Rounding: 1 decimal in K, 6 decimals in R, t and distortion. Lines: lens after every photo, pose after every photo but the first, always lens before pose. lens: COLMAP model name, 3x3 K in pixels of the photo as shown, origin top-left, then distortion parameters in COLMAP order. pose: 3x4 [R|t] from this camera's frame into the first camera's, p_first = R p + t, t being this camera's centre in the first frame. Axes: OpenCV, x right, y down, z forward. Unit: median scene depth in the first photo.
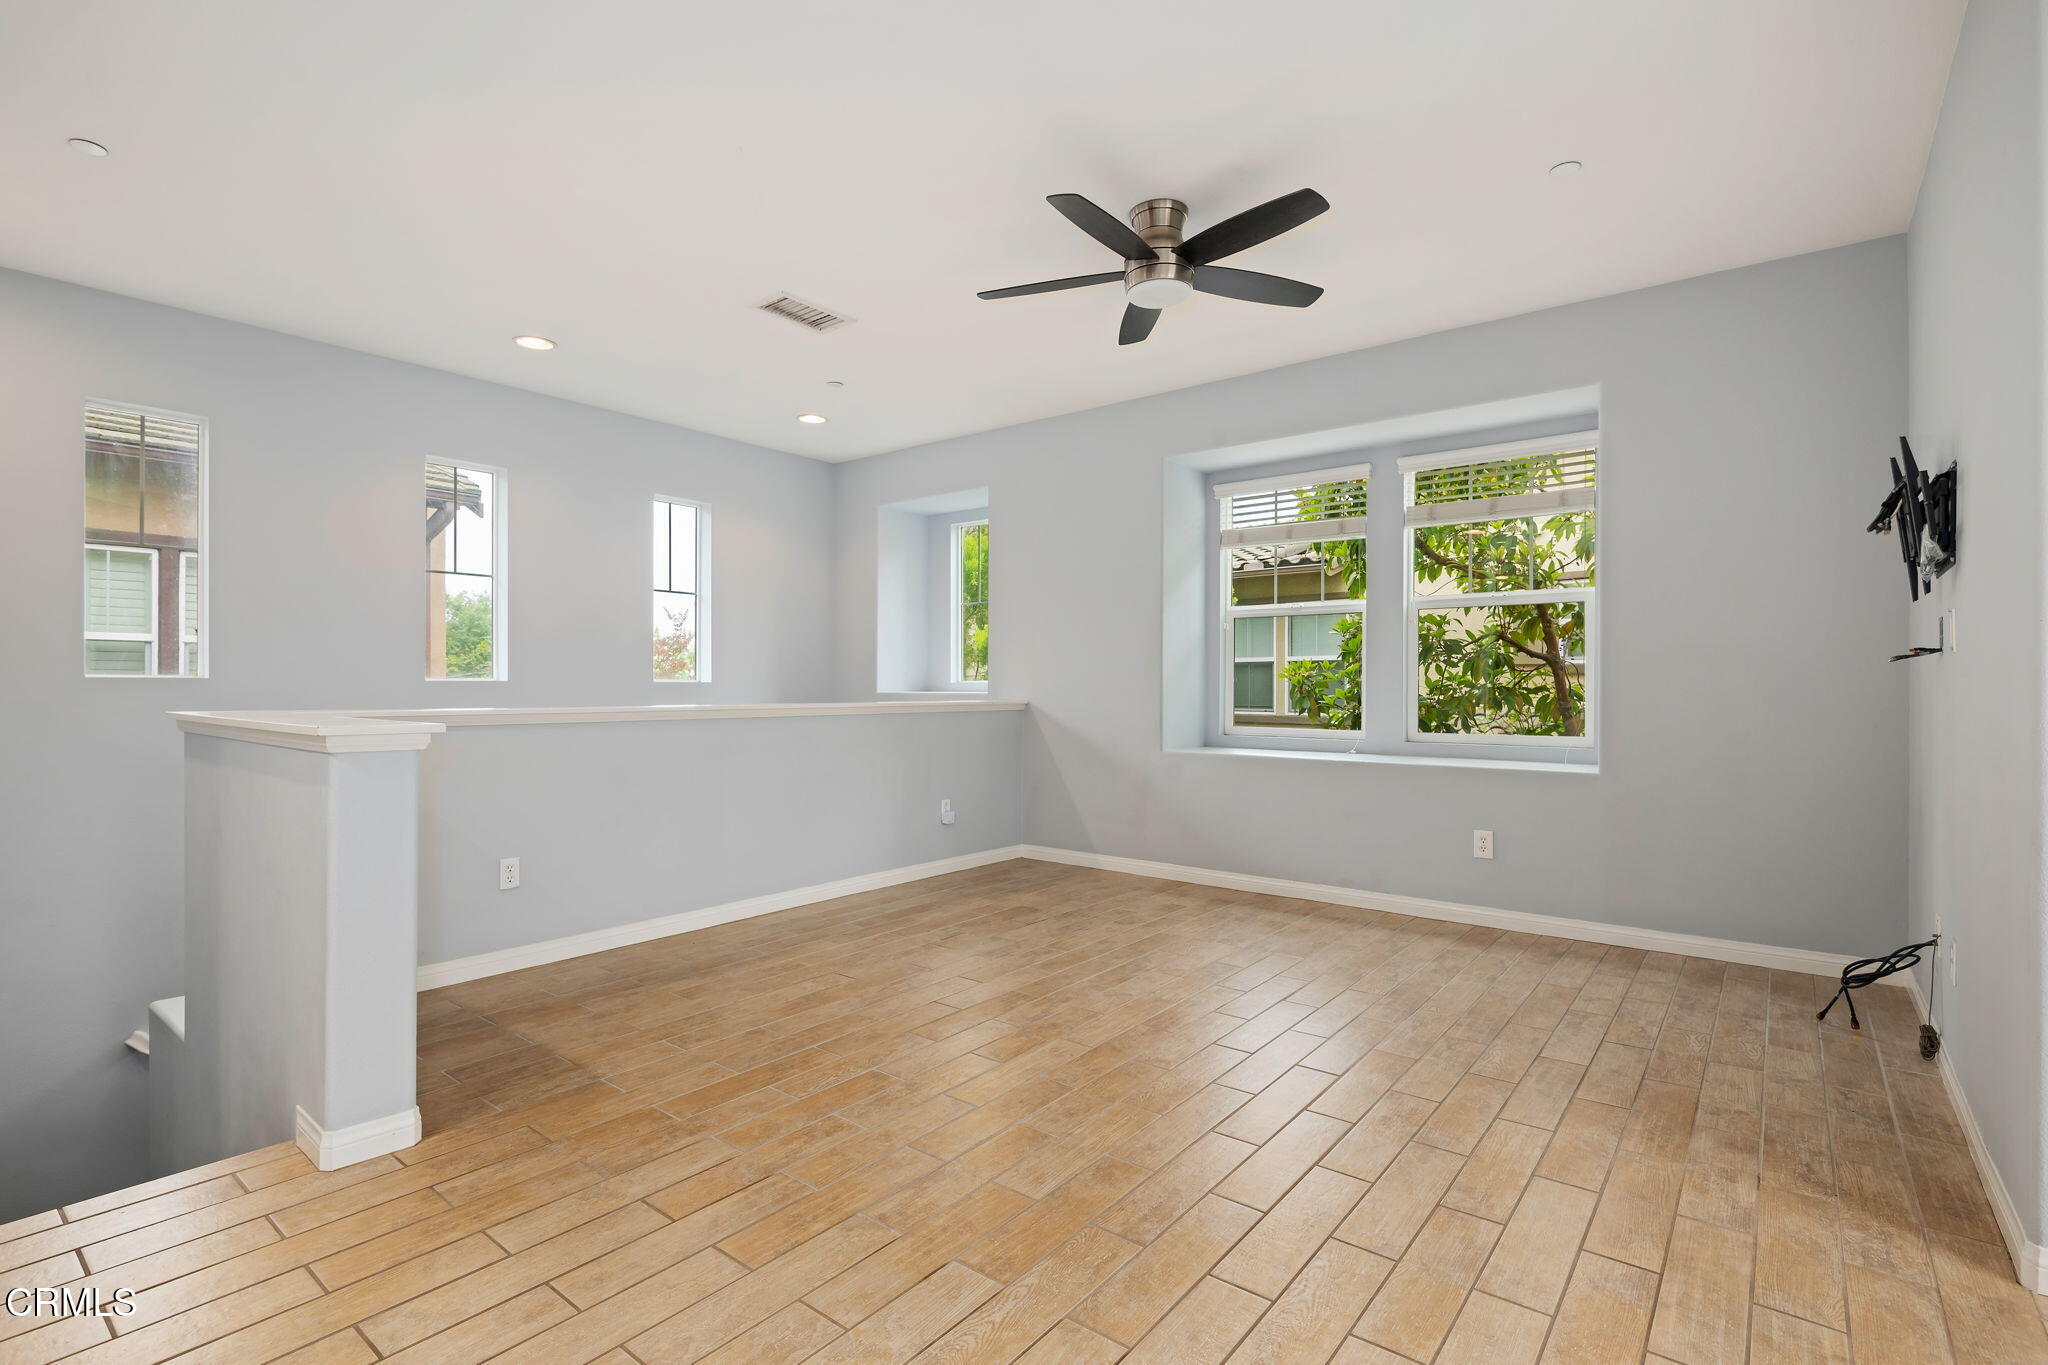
lens RADIAL K [[951.1, 0, 1024.0], [0, 951.1, 682.5], [0, 0, 1]] dist [-0.000259, -0.001217]
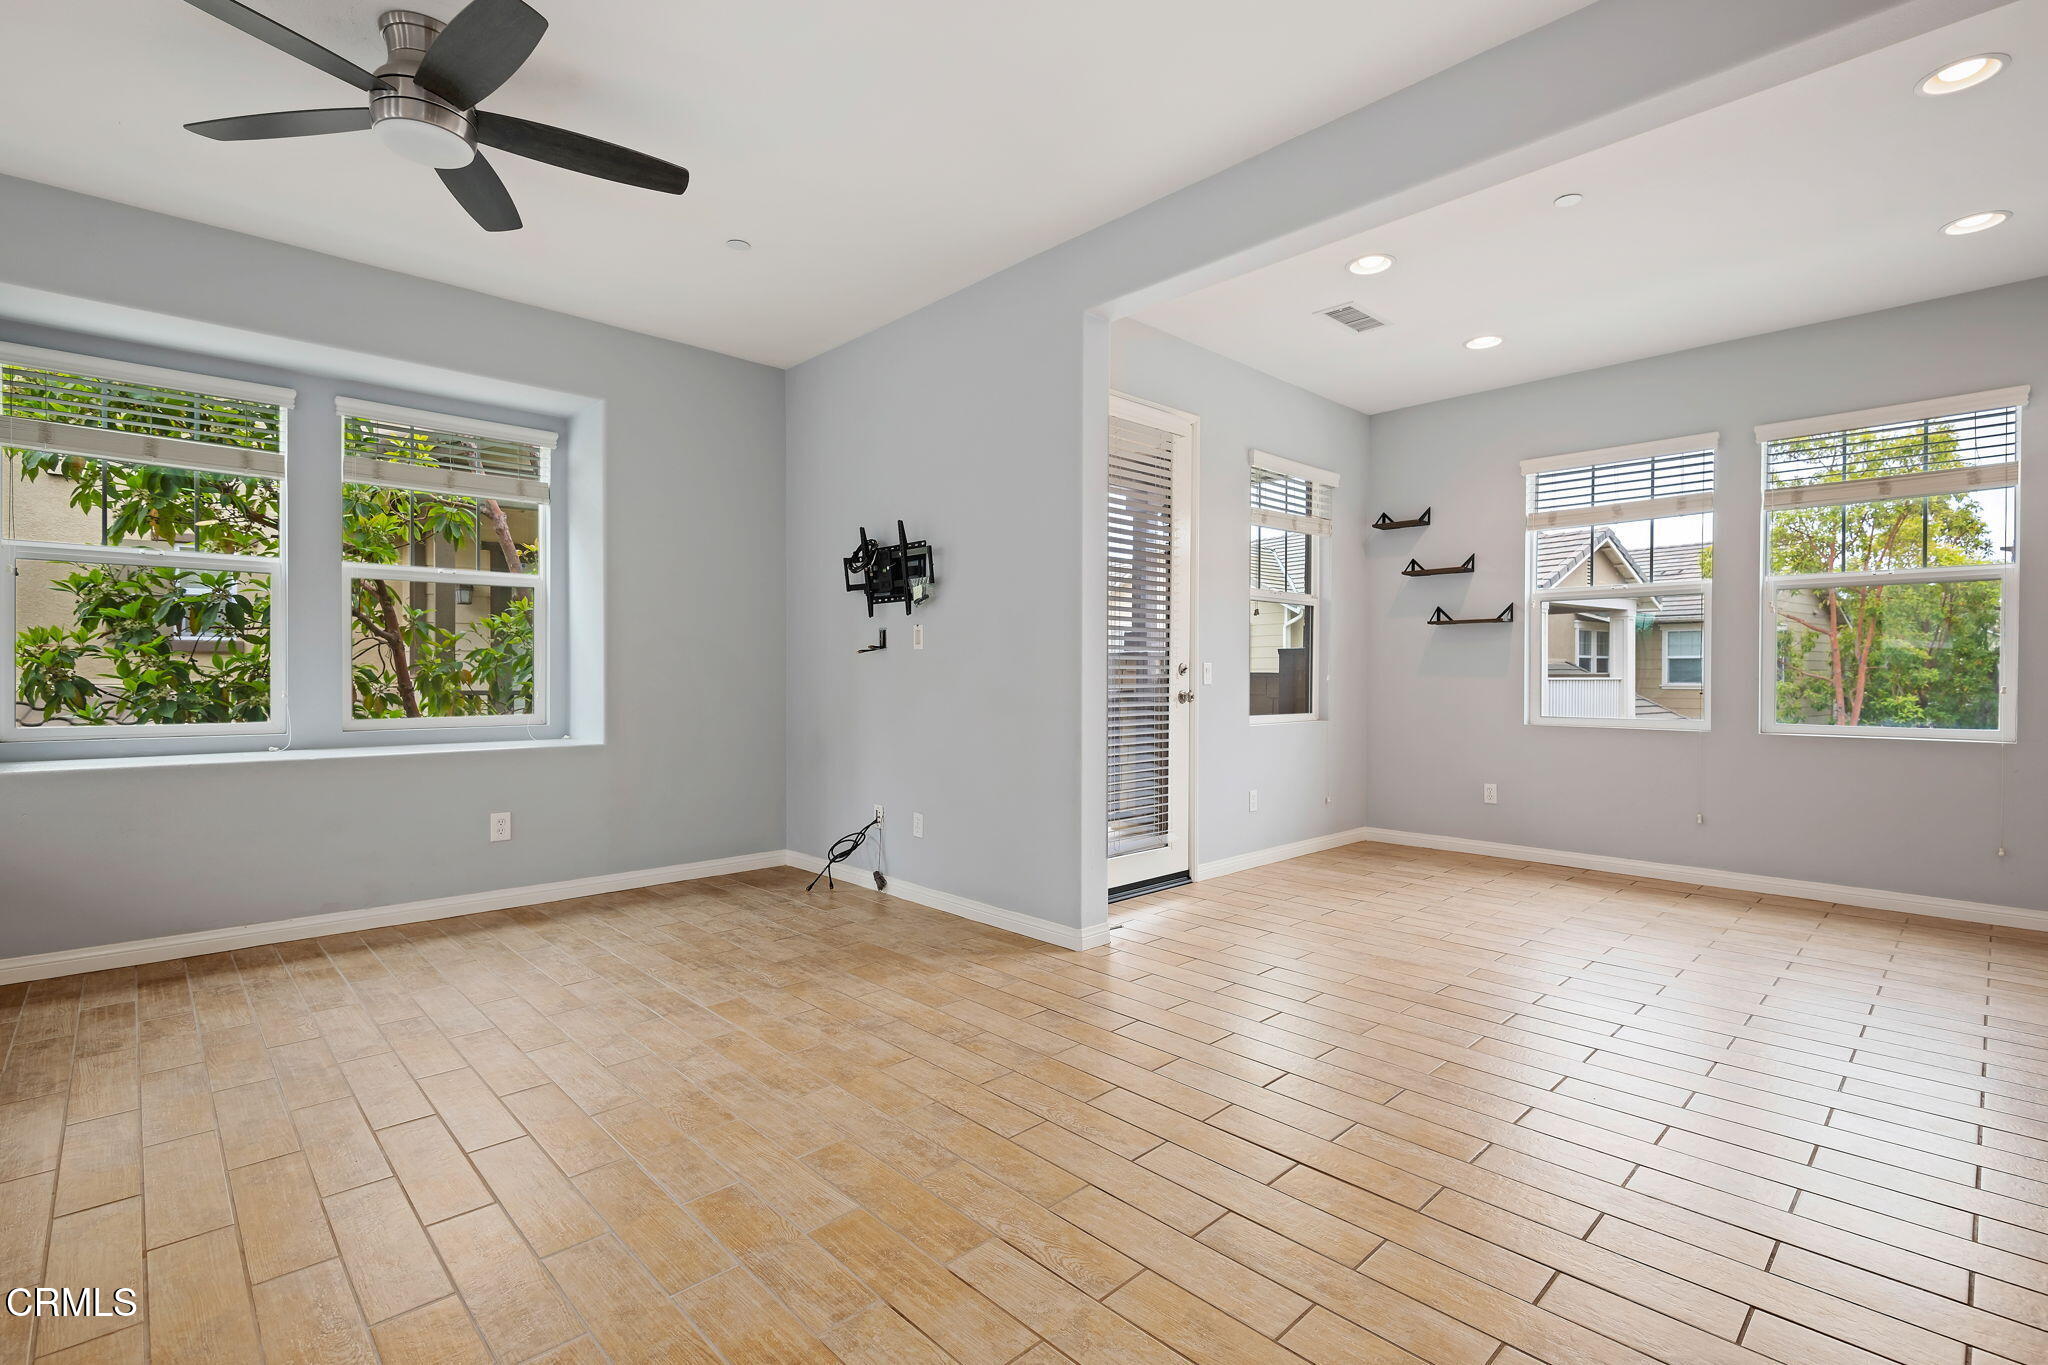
lens RADIAL K [[938.6, 0, 1027.2], [0, 938.6, 681.4], [0, 0, 1]] dist [-0.001514, -0.000527]
pose [[0.133857, -0.012264, 0.990925, -0.497220], [-0.007790, 0.999880, 0.013427, 0.001386], [-0.990970, -0.009517, 0.133745, 0.396749]]
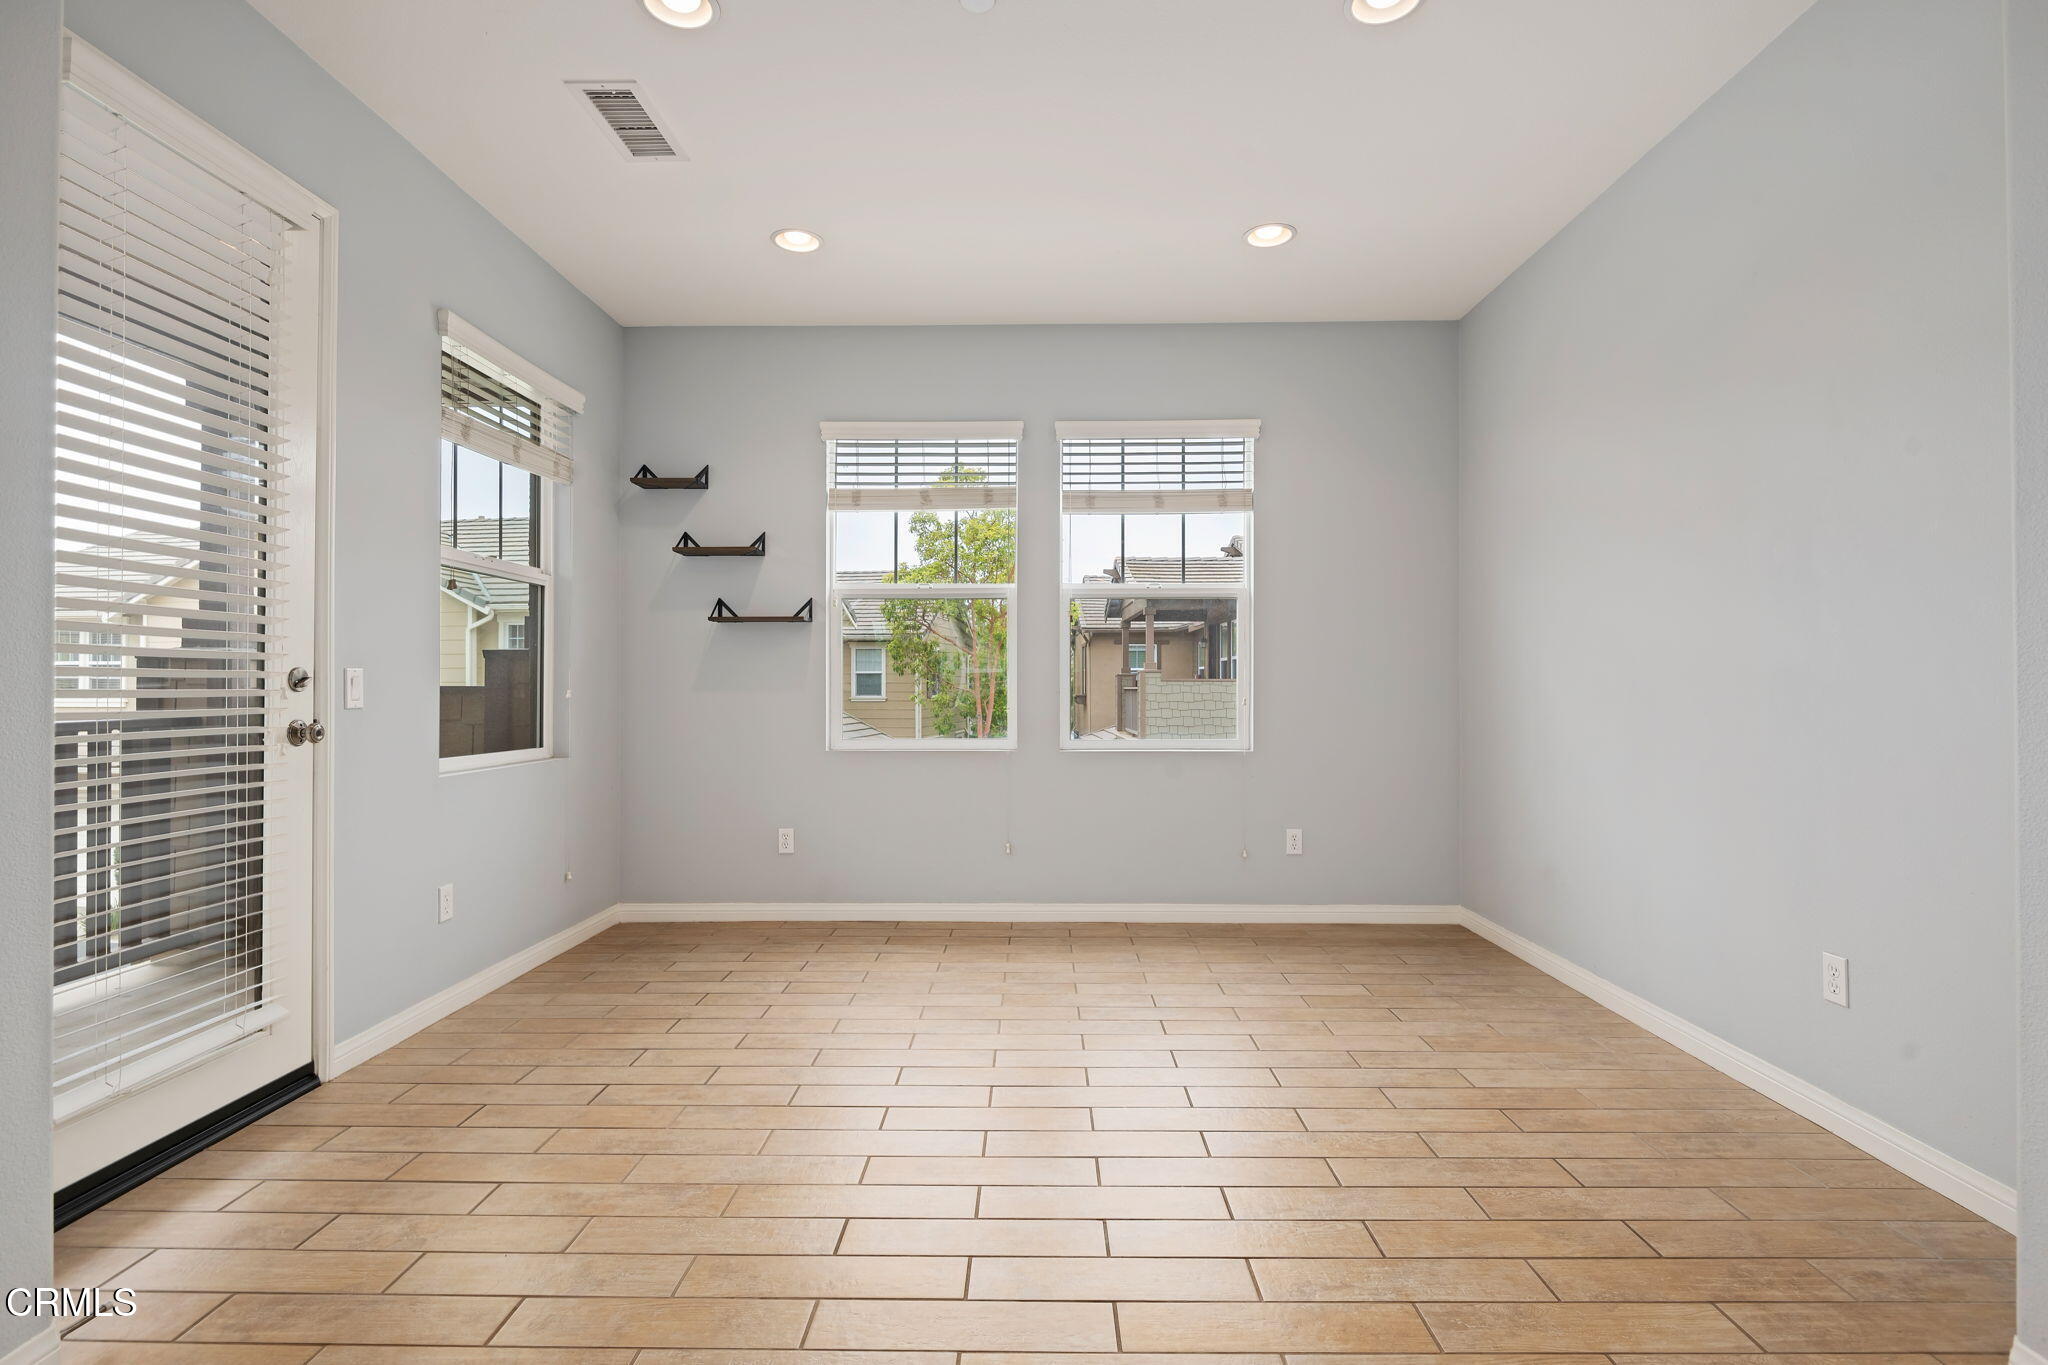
lens RADIAL K [[973.4, 0, 1024.0], [0, 973.4, 682.5], [0, 0, 1]] dist [-0.003482, -0.000676]
pose [[-0.612297, 0.000980, 0.790627, -0.043599], [-0.007101, 0.999952, -0.006739, 0.003757], [-0.790596, -0.009741, -0.612261, 0.371572]]
